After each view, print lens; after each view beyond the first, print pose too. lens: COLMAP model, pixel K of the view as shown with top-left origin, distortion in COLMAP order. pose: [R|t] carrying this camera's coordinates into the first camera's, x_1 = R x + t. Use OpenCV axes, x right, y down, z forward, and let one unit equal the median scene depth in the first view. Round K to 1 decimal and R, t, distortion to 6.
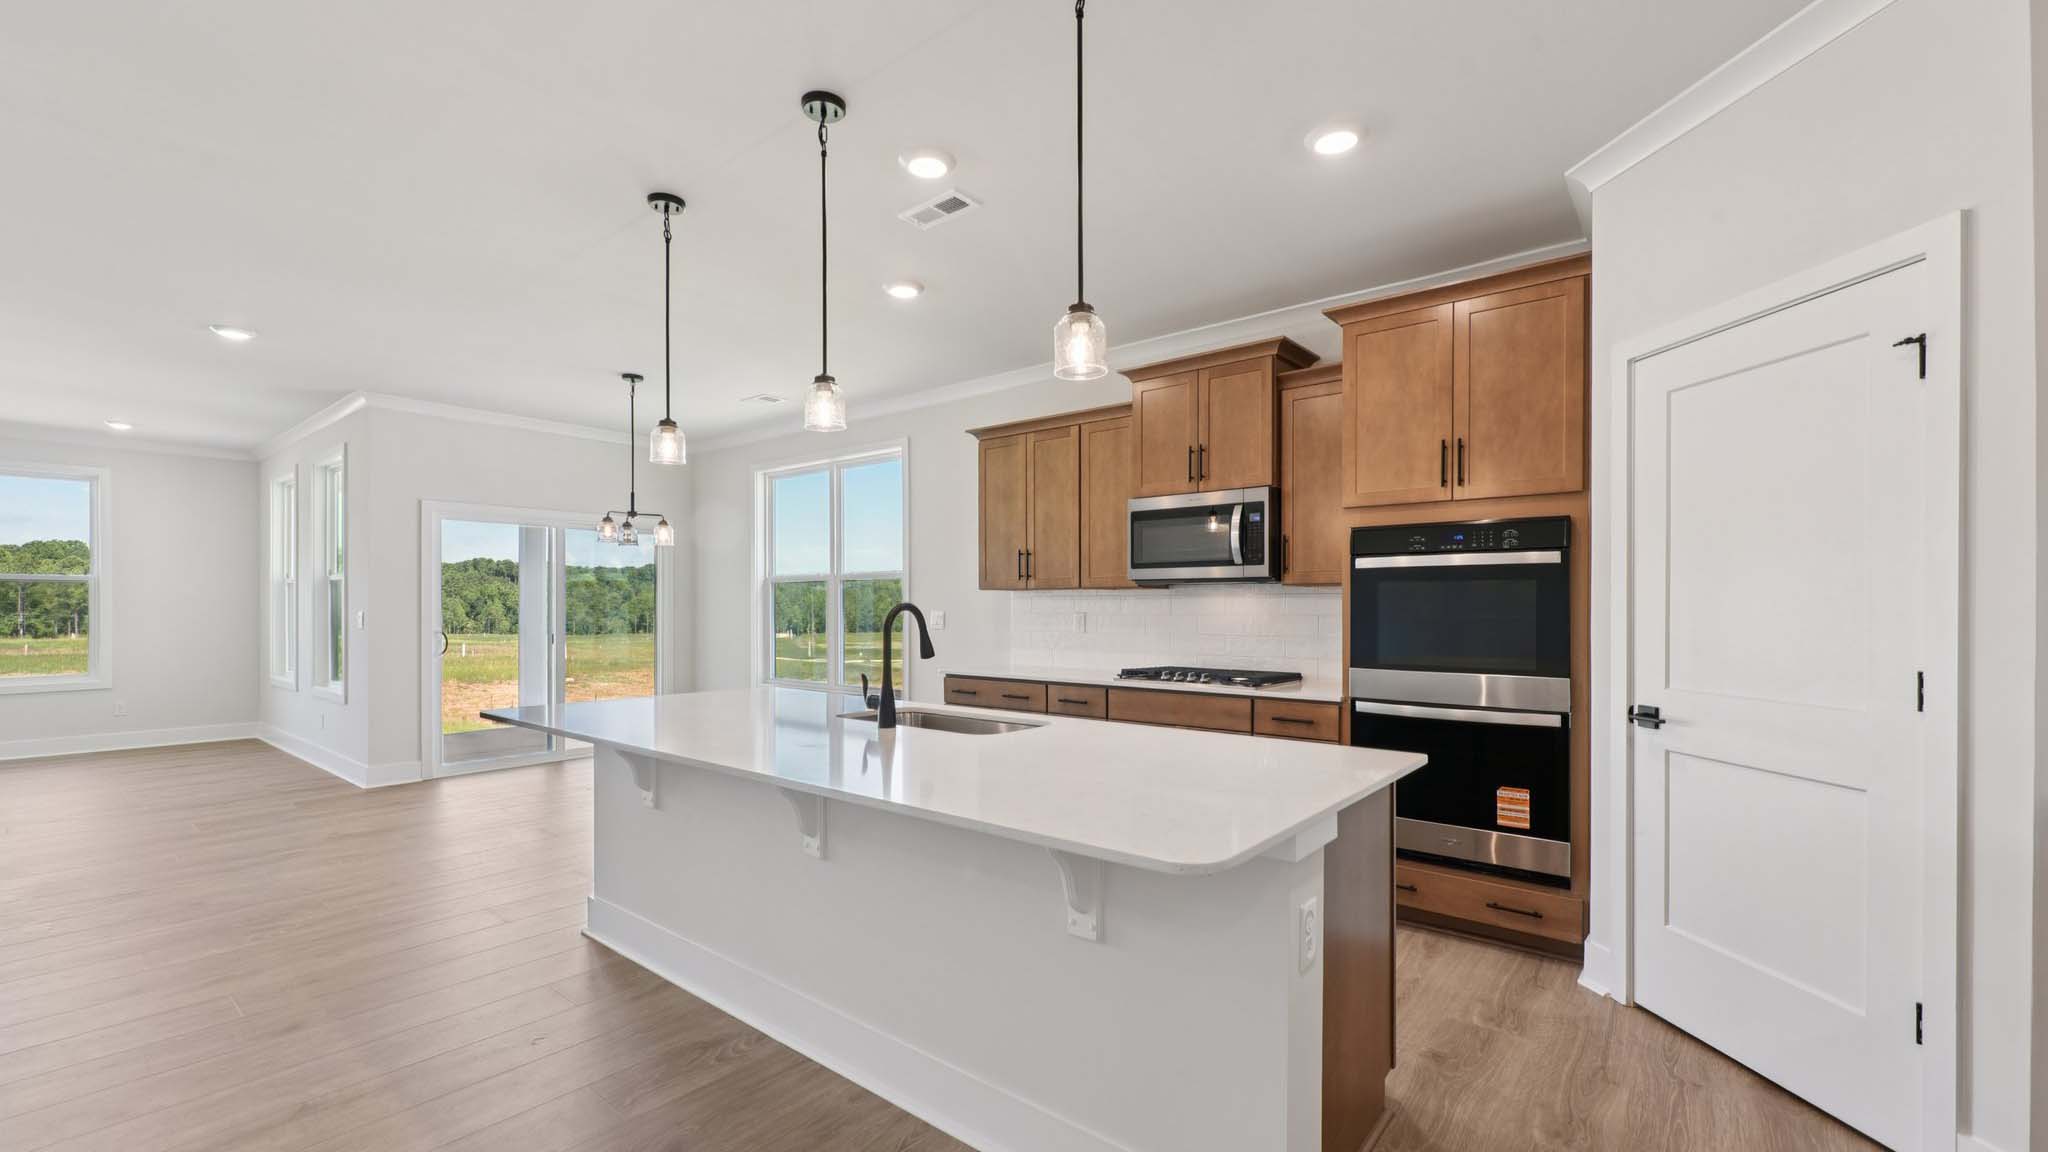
lens RADIAL K [[850.7, 0, 1024.2], [0, 850.7, 604.6], [0, 0, 1]] dist [0.000145, -0.000099]
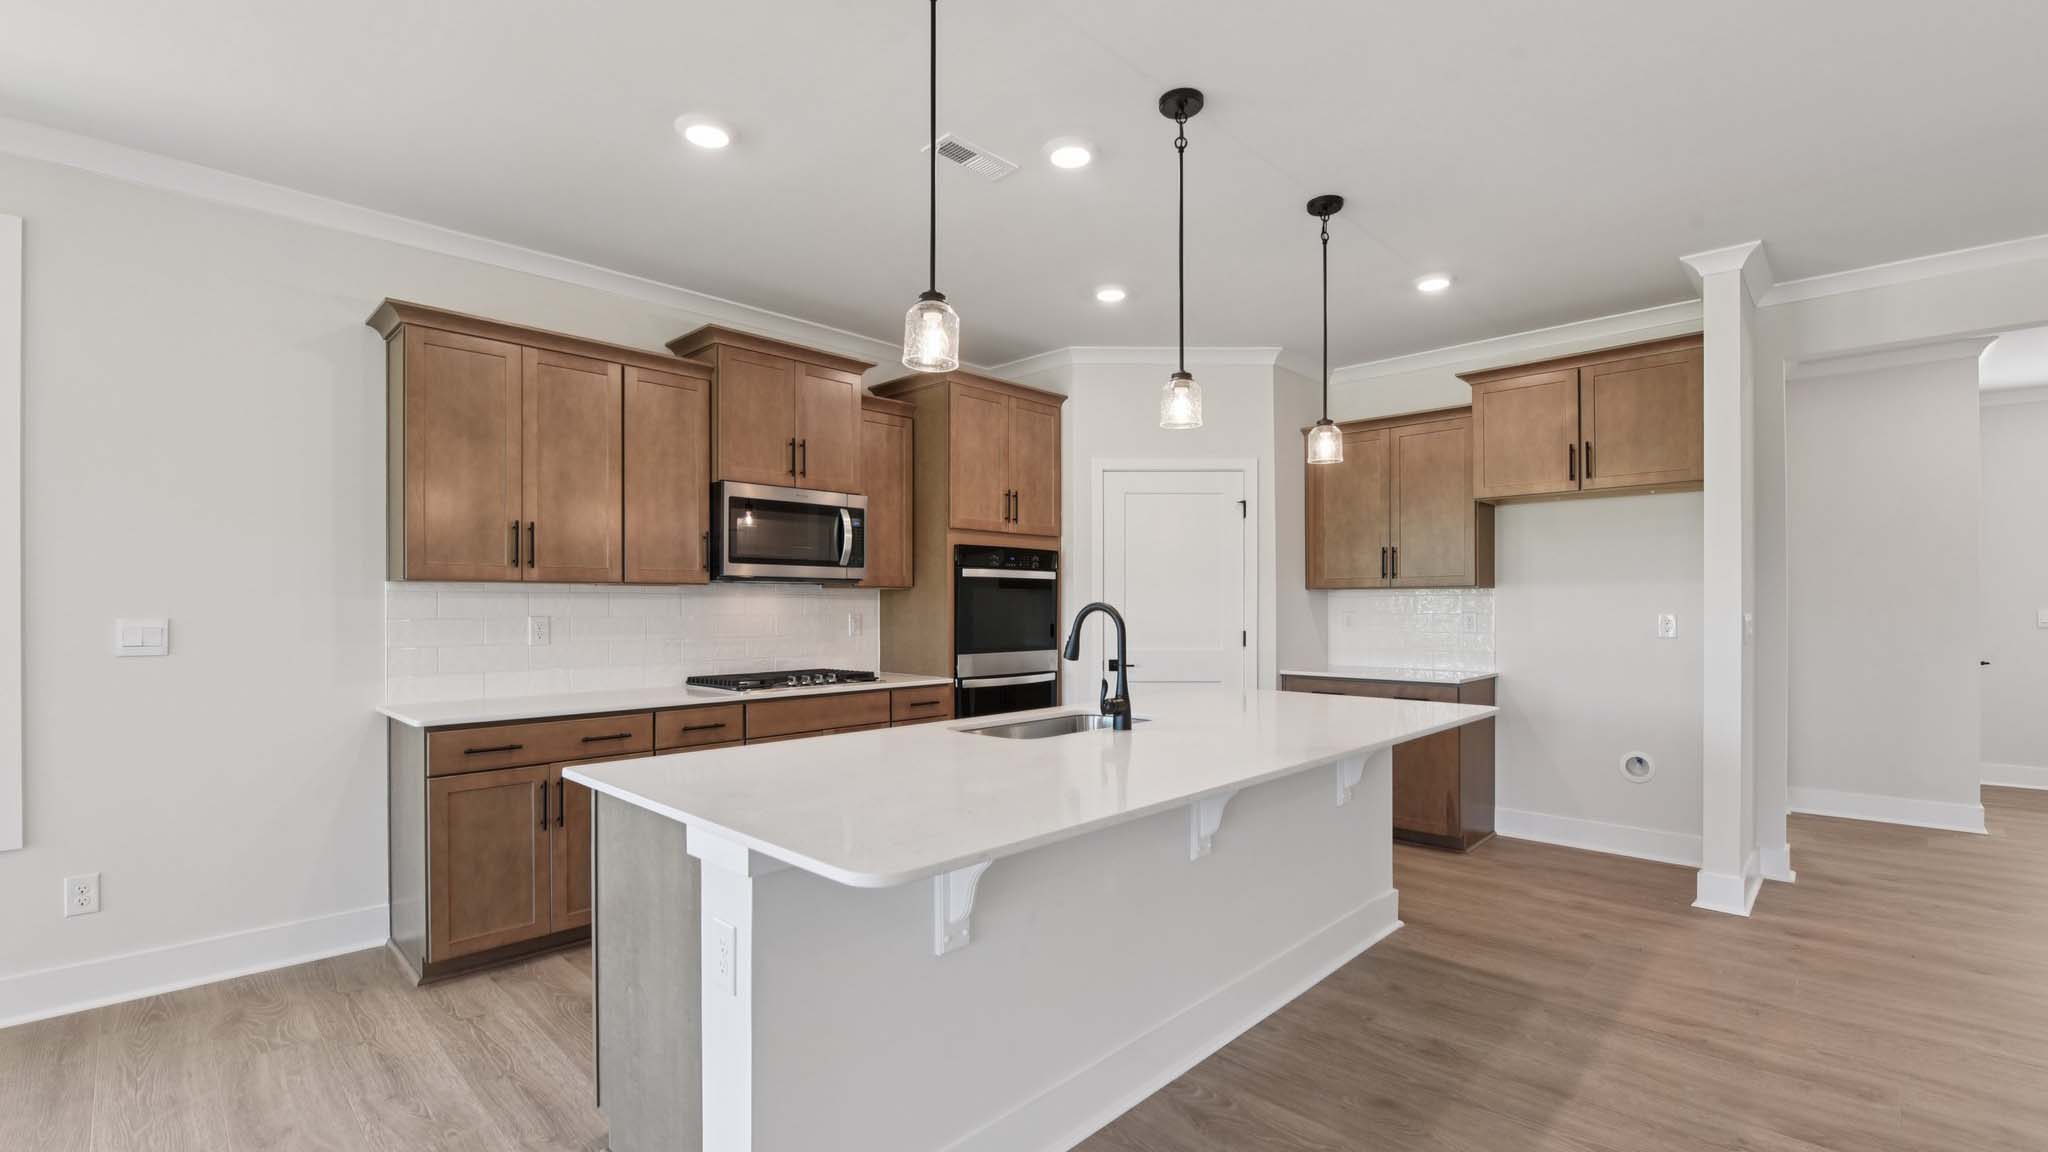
lens RADIAL K [[880.6, 0, 1021.2], [0, 880.6, 605.6], [0, 0, 1]] dist [-0.010852, -0.000291]
pose [[0.079775, 0.000127, 0.996813, -0.645597], [0.000689, 1.000000, -0.000183, 0.001000], [-0.996813, 0.000701, 0.079775, 0.564452]]
